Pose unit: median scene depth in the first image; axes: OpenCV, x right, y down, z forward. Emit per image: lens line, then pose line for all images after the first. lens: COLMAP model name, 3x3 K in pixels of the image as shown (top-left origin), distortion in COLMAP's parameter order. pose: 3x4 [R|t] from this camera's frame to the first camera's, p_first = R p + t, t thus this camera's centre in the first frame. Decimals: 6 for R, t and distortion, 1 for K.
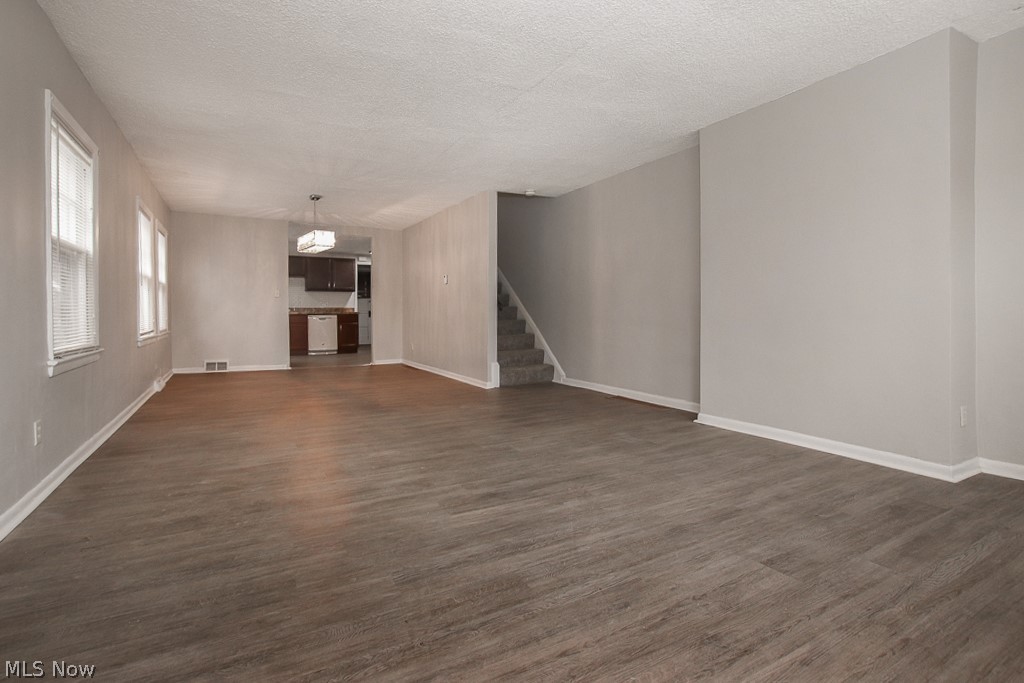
lens RADIAL K [[488.7, 0, 499.5], [0, 488.7, 308.1], [0, 0, 1]] dist [-0.016119, 0.001468]
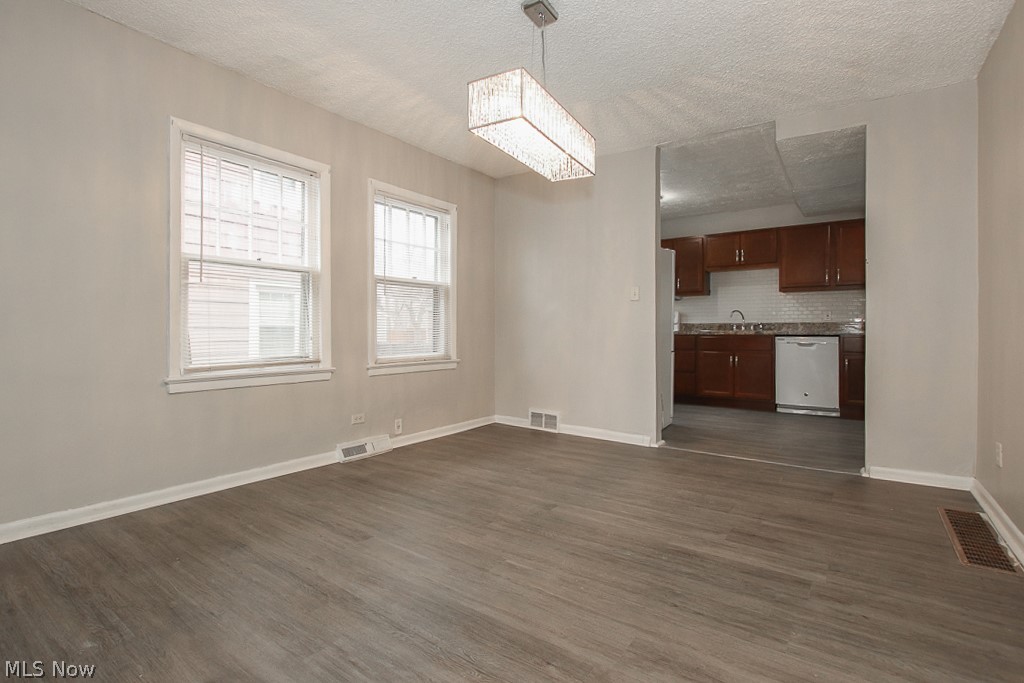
lens RADIAL K [[488.7, 0, 504.7], [0, 488.7, 333.1], [0, 0, 1]] dist [-0.016119, 0.001468]
pose [[0.429779, 0.007741, -0.902901, -0.191755], [0.004074, 0.999936, 0.010512, 0.016882], [0.902925, -0.008196, 0.429720, 2.329805]]
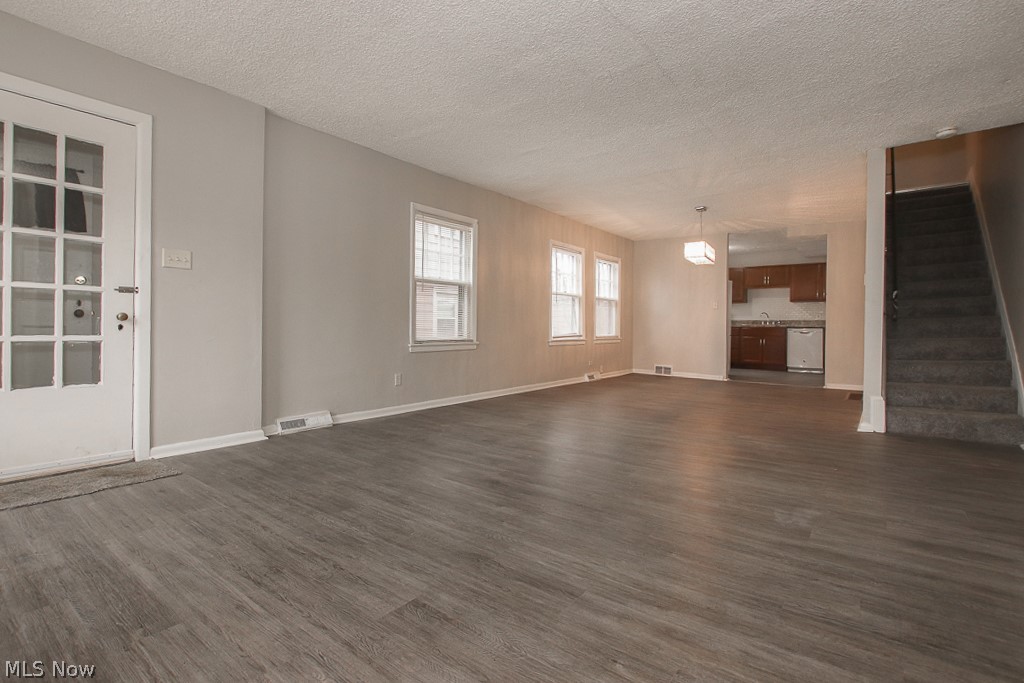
lens RADIAL K [[488.7, 0, 497.8], [0, 488.7, 325.5], [0, 0, 1]] dist [-0.016119, 0.001468]
pose [[0.395297, 0.009202, -0.918507, 1.081113], [-0.004483, 0.999957, 0.008089, 0.019114], [0.918543, 0.000920, 0.395321, 0.611075]]
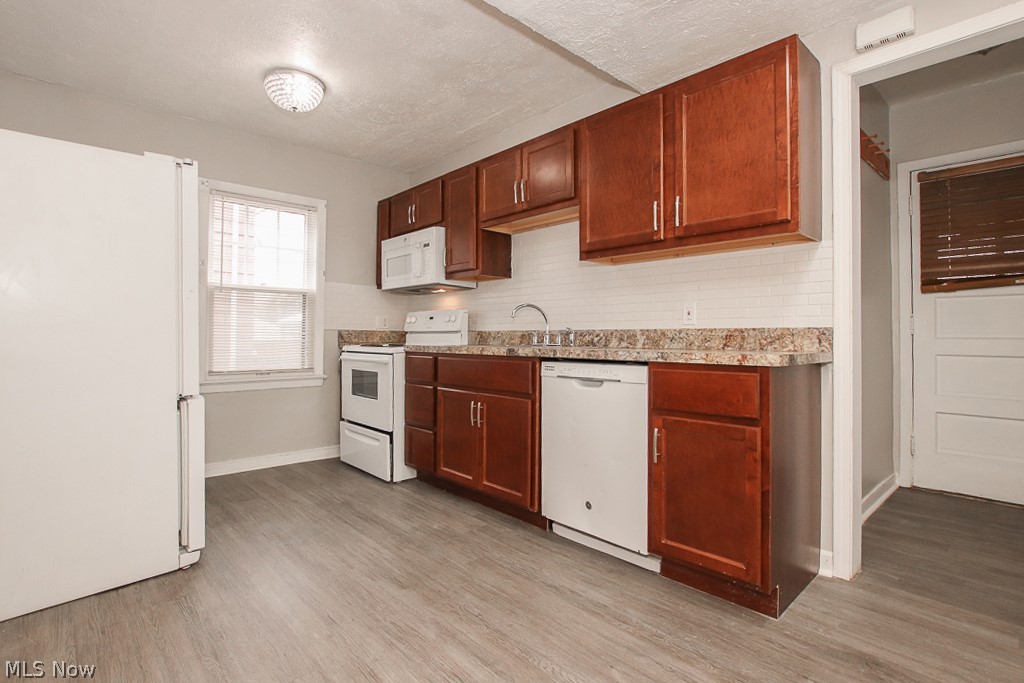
lens RADIAL K [[488.7, 0, 517.7], [0, 488.7, 338.0], [0, 0, 1]] dist [-0.016119, 0.001468]
pose [[0.254683, -0.004784, -0.967013, -0.803815], [0.003873, 0.999985, -0.003927, 0.019295], [0.967017, -0.002745, 0.254697, 4.279975]]
